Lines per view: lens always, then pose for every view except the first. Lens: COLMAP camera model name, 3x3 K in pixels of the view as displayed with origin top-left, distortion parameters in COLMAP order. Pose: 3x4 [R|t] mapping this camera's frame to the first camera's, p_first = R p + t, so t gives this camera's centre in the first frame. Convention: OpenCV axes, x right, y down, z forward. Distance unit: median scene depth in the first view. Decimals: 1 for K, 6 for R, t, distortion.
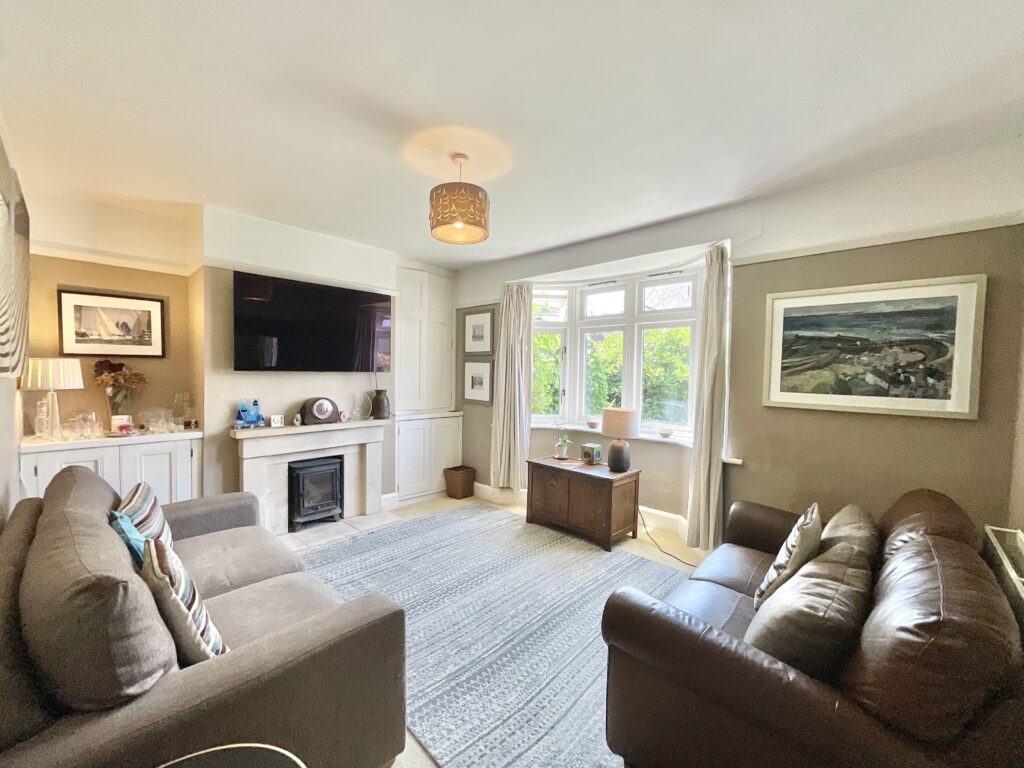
lens RADIAL K [[410.8, 0, 513.2], [0, 410.8, 385.3], [0, 0, 1]] dist [0.003008, 0.000262]
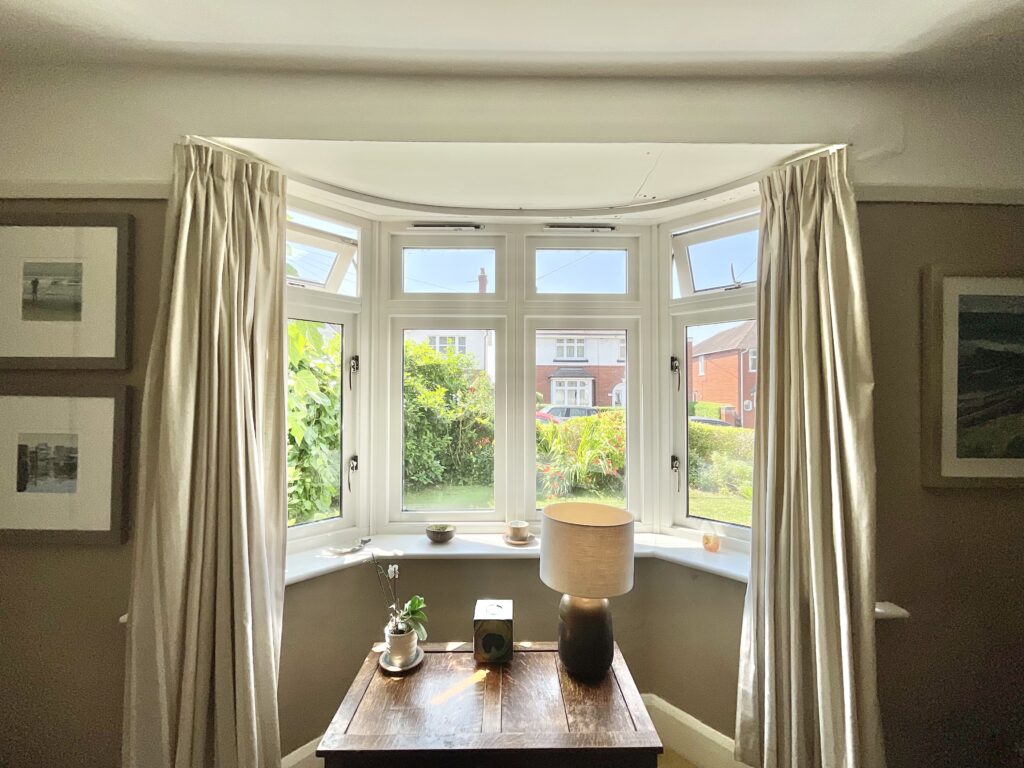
lens RADIAL K [[410.8, 0, 508.3], [0, 410.8, 385.8], [0, 0, 1]] dist [0.003008, 0.000262]
pose [[0.711920, 0.003808, 0.702250, -0.065614], [0.032480, 0.998737, -0.038343, -0.042941], [-0.701509, 0.050106, 0.710897, 0.612138]]
